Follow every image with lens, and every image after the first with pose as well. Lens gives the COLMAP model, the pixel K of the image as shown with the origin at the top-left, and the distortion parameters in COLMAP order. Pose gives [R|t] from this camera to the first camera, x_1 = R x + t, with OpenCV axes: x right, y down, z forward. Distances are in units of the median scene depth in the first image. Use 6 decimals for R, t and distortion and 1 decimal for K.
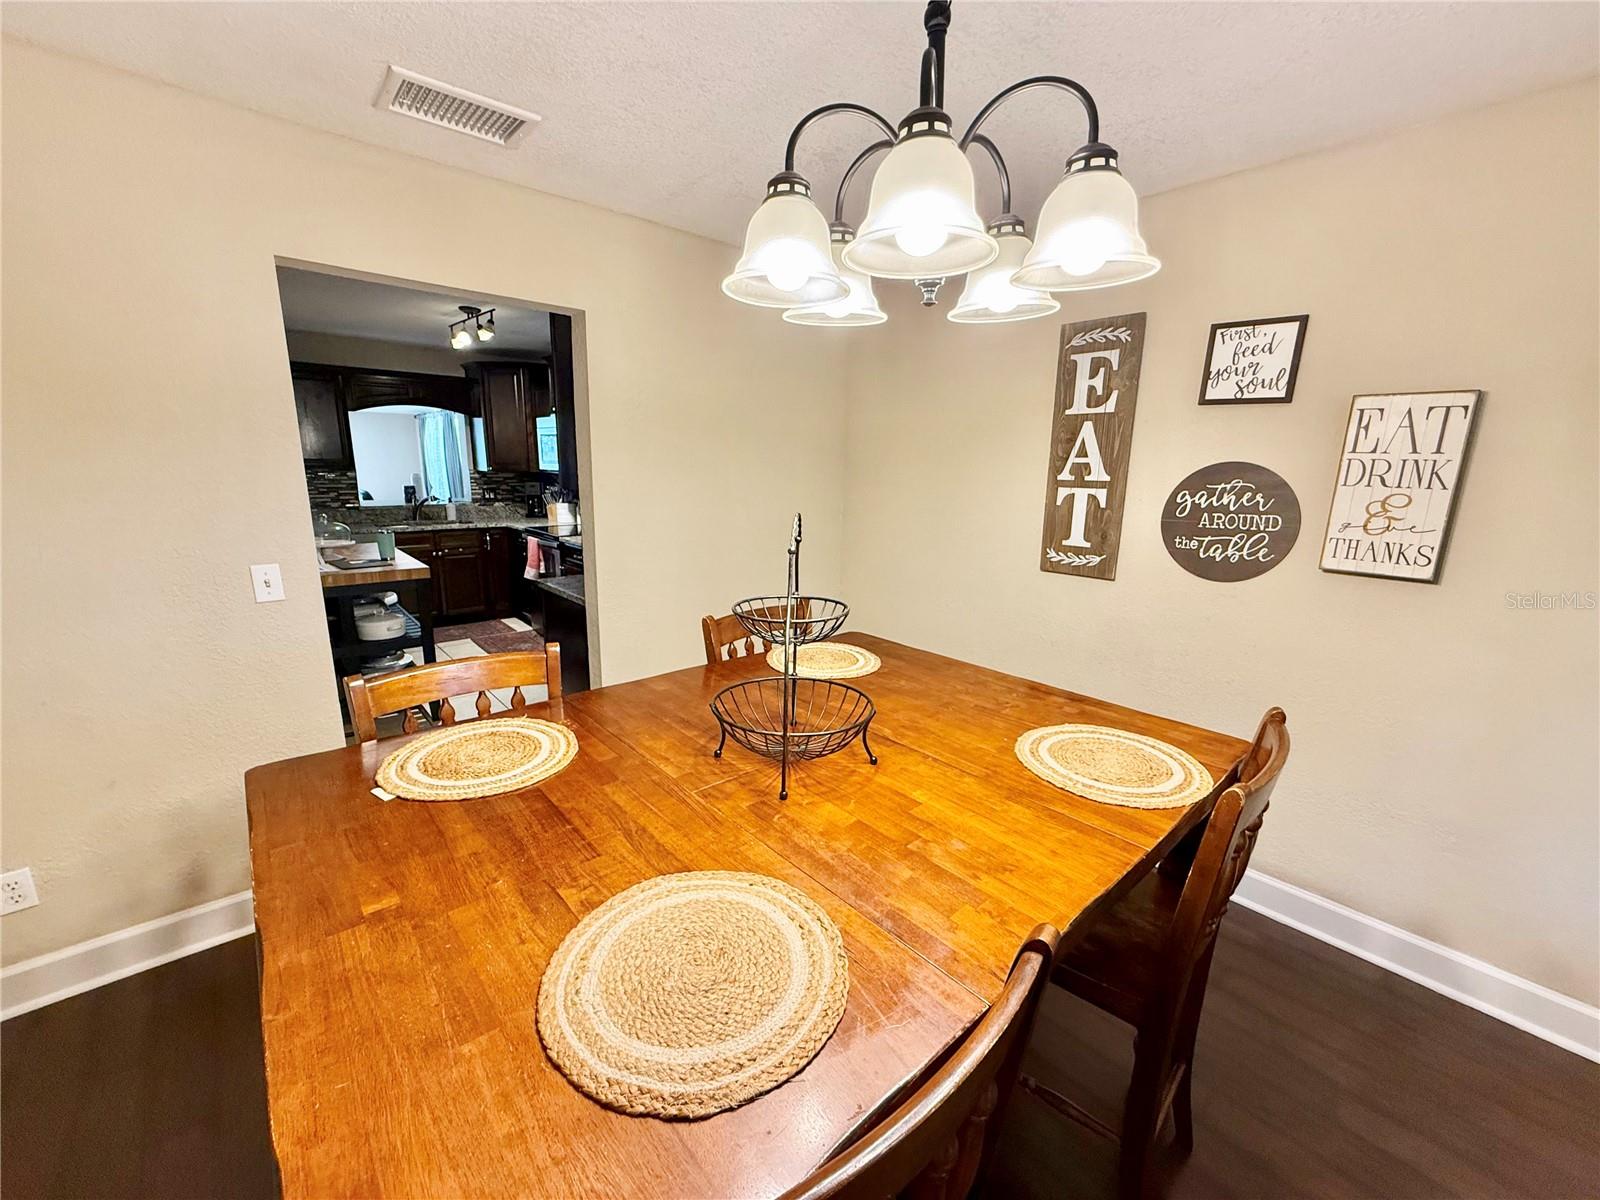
lens RADIAL K [[638.8, 0, 795.6], [0, 638.8, 605.2], [0, 0, 1]] dist [-0.001109, 0.000553]
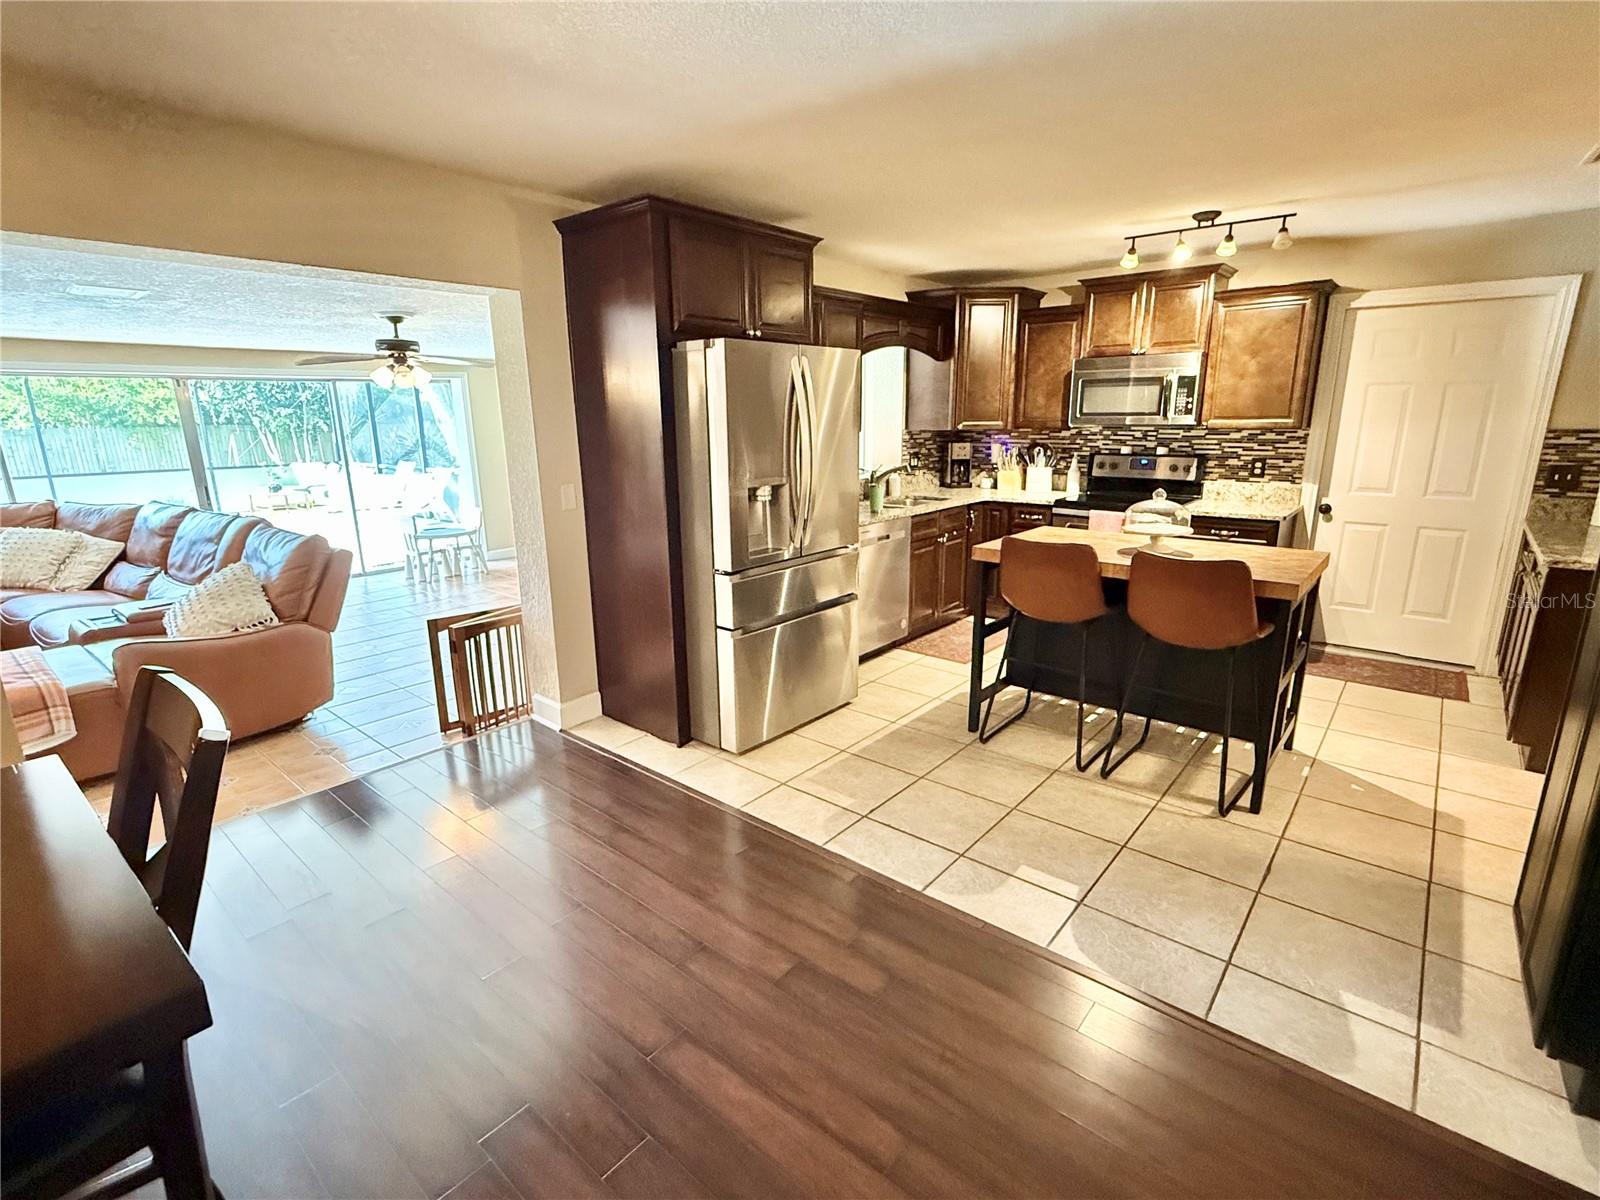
lens RADIAL K [[757.2, 0, 793.6], [0, 757.2, 603.2], [0, 0, 1]] dist [-0.002512, -0.000186]
pose [[0.989543, -0.065584, 0.128462, -2.092620], [0.062450, 0.997647, 0.028277, -0.099383], [-0.130014, -0.019959, 0.991311, 0.284279]]
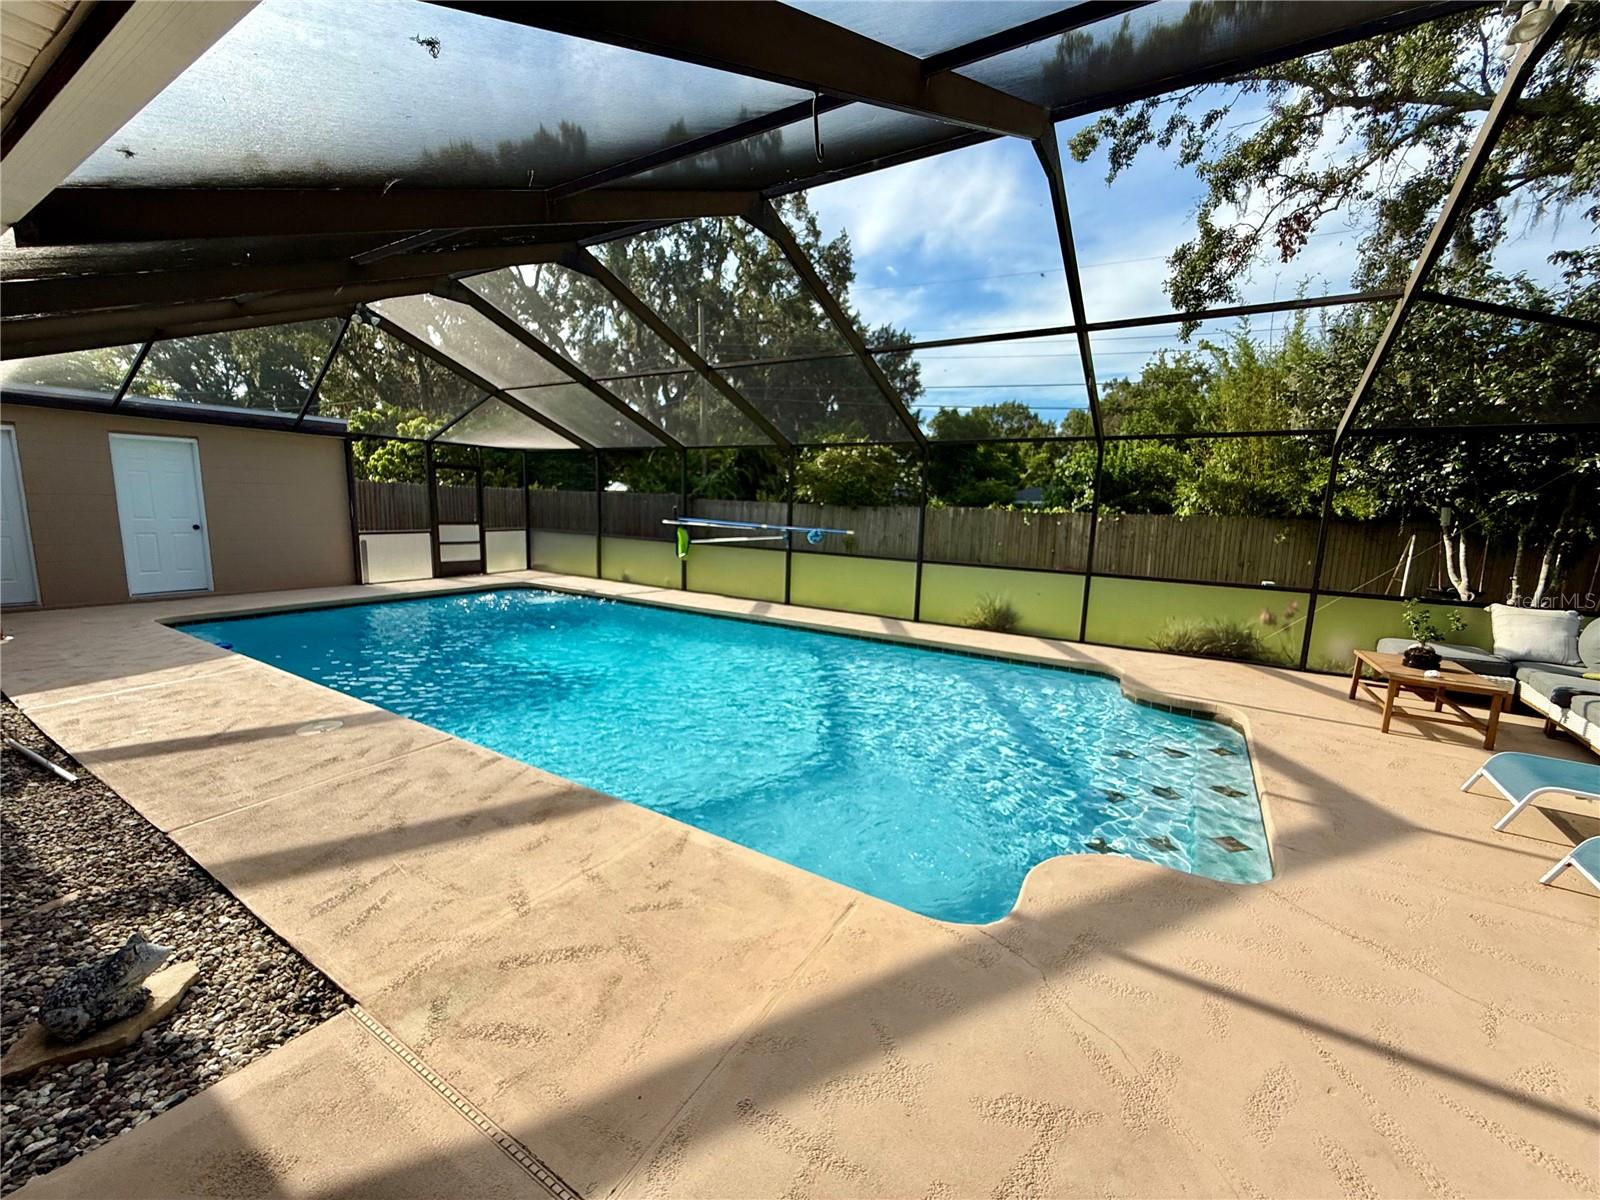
lens RADIAL K [[638.8, 0, 796.6], [0, 638.8, 603.0], [0, 0, 1]] dist [-0.001109, 0.000553]
pose [[0.287145, 0.137718, -0.947935, -3.766028], [-0.233666, 0.969786, 0.070111, -0.894061], [0.928950, 0.201368, 0.310649, 3.808677]]
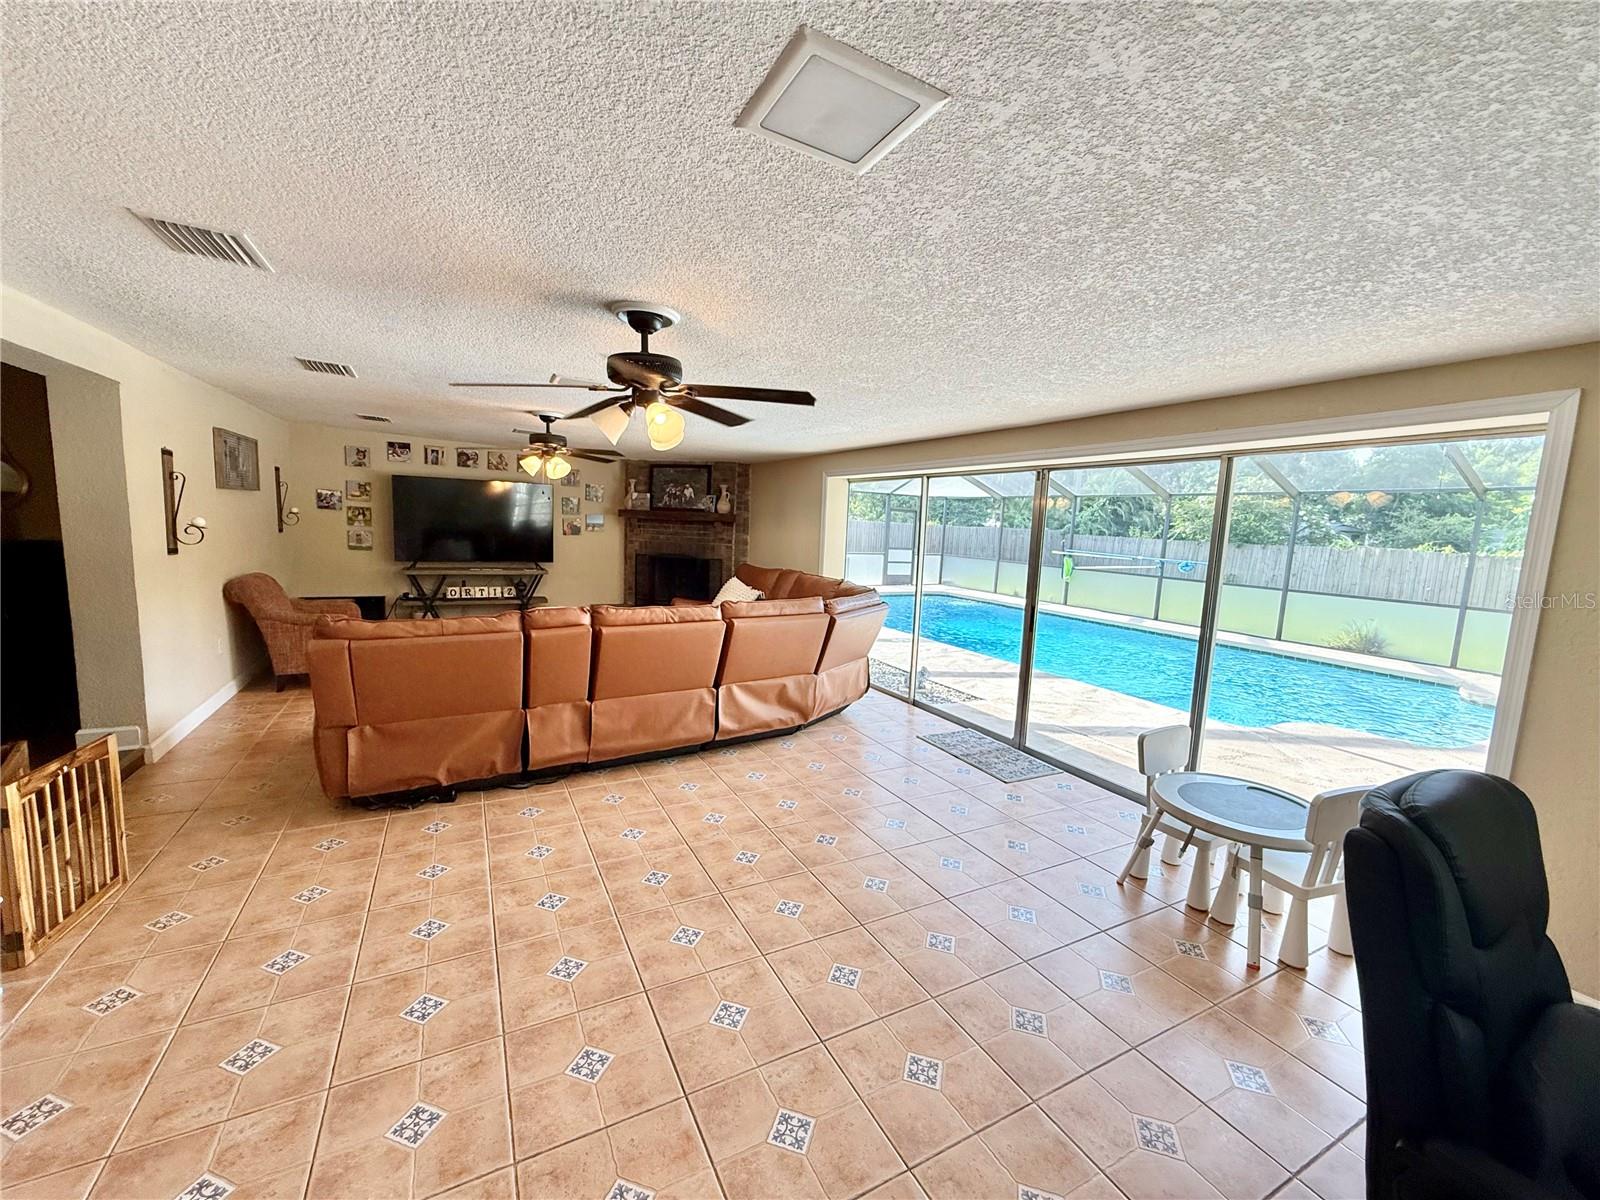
lens RADIAL K [[638.8, 0, 796.5], [0, 638.8, 613.2], [0, 0, 1]] dist [-0.001109, 0.000553]
pose [[-0.237247, 0.106243, -0.965622, -1.941468], [-0.258901, 0.951136, 0.168260, -0.745634], [0.936314, 0.289919, -0.198148, 3.305298]]
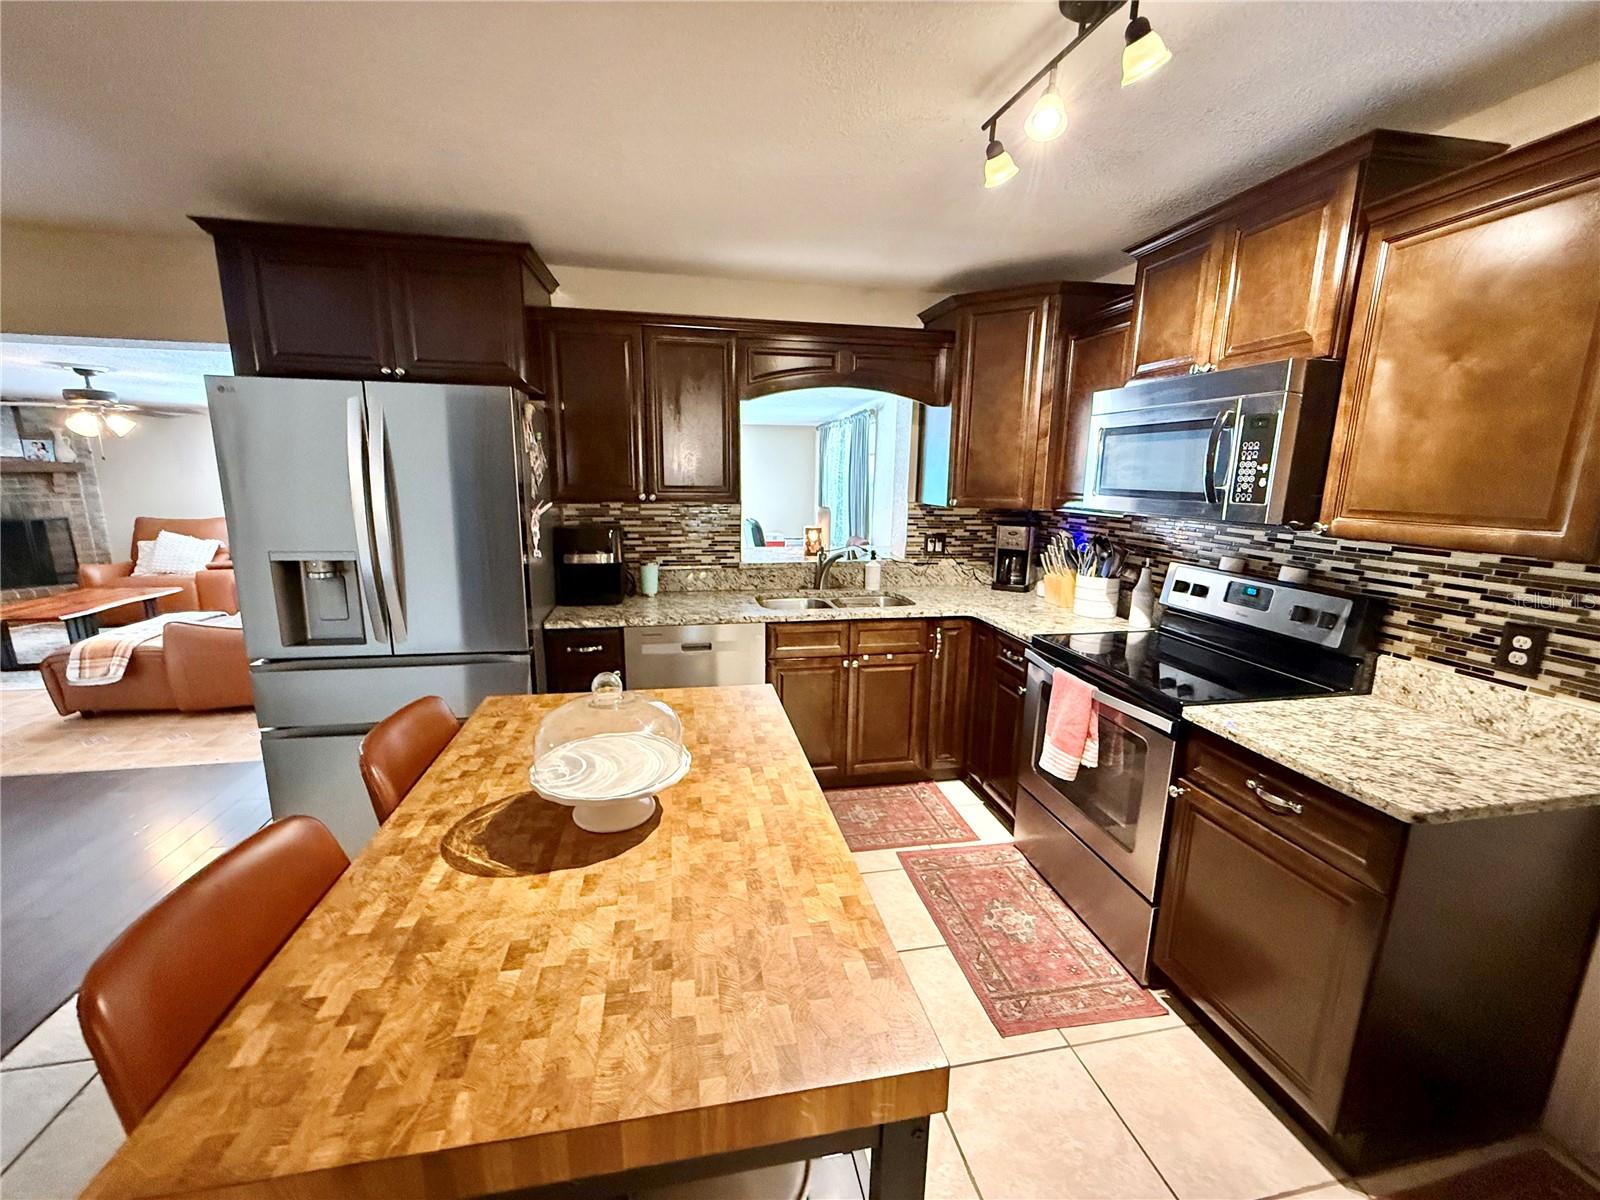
lens RADIAL K [[638.8, 0, 795.4], [0, 638.8, 601.4], [0, 0, 1]] dist [-0.001109, 0.000553]
pose [[0.862642, 0.093549, -0.497089, -0.833641], [-0.109994, 0.993925, -0.003831, -0.301455], [0.493711, 0.057981, 0.867691, 1.256722]]
